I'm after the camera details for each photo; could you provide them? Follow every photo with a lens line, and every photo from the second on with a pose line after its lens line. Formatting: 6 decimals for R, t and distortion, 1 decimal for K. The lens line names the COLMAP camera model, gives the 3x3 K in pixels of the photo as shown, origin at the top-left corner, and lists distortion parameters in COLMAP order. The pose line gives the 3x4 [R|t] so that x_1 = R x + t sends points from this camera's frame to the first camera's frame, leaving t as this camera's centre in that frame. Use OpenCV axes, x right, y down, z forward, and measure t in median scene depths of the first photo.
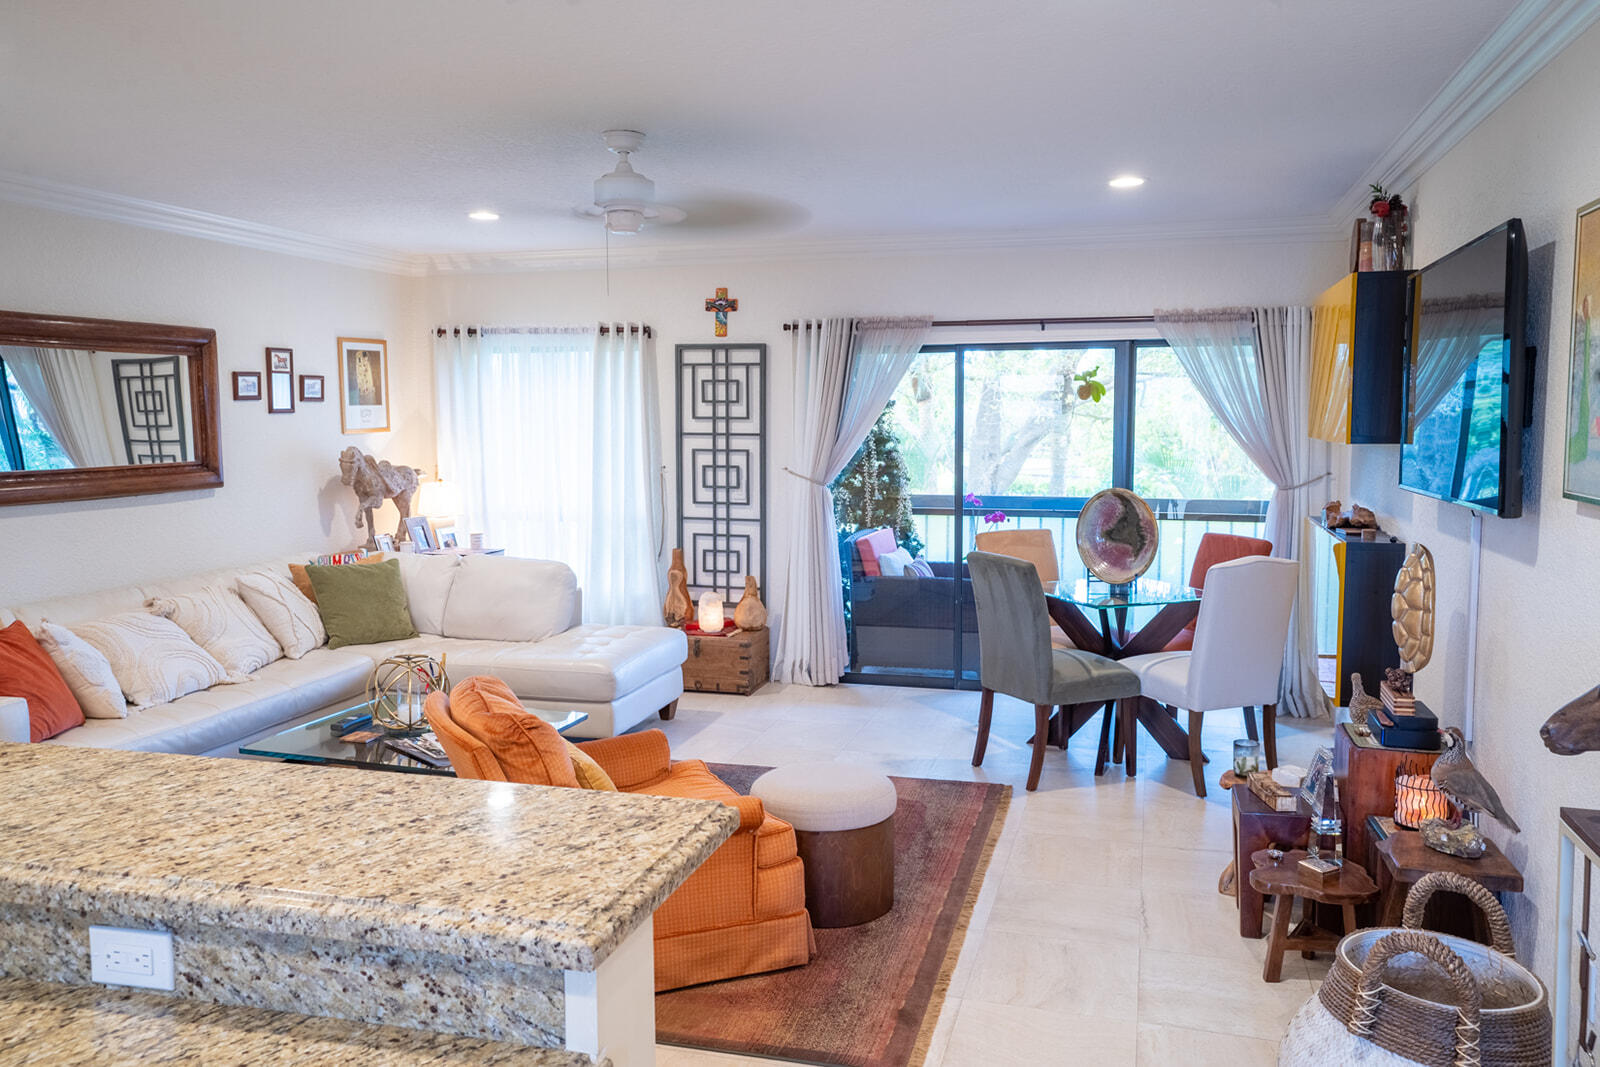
lens RADIAL K [[1237.2, 0, 800.0], [0, 1237.2, 533.5], [0, 0, 1]] dist [-0.004187, 0.085950]
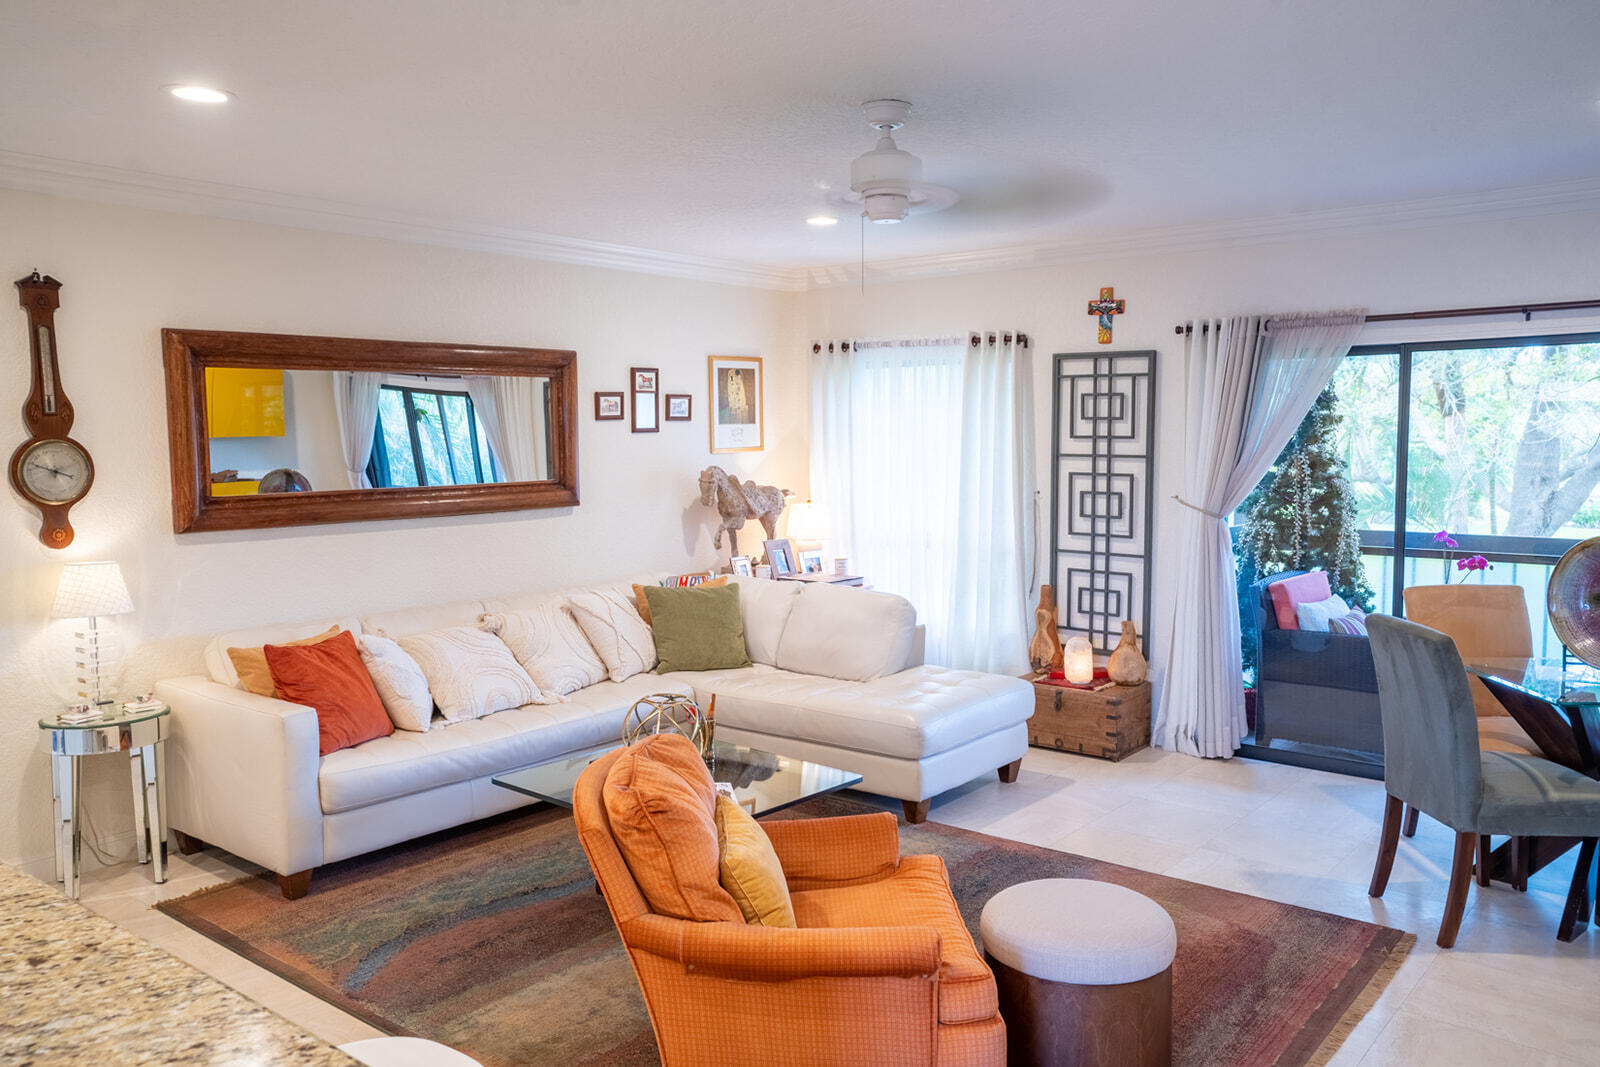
lens RADIAL K [[1237.2, 0, 800.0], [0, 1237.2, 533.5], [0, 0, 1]] dist [-0.004187, 0.085950]
pose [[0.918287, 0.031366, -0.394671, 0.091152], [-0.036731, 0.999307, -0.006044, -0.013427], [0.394207, 0.020046, 0.918803, 0.125729]]
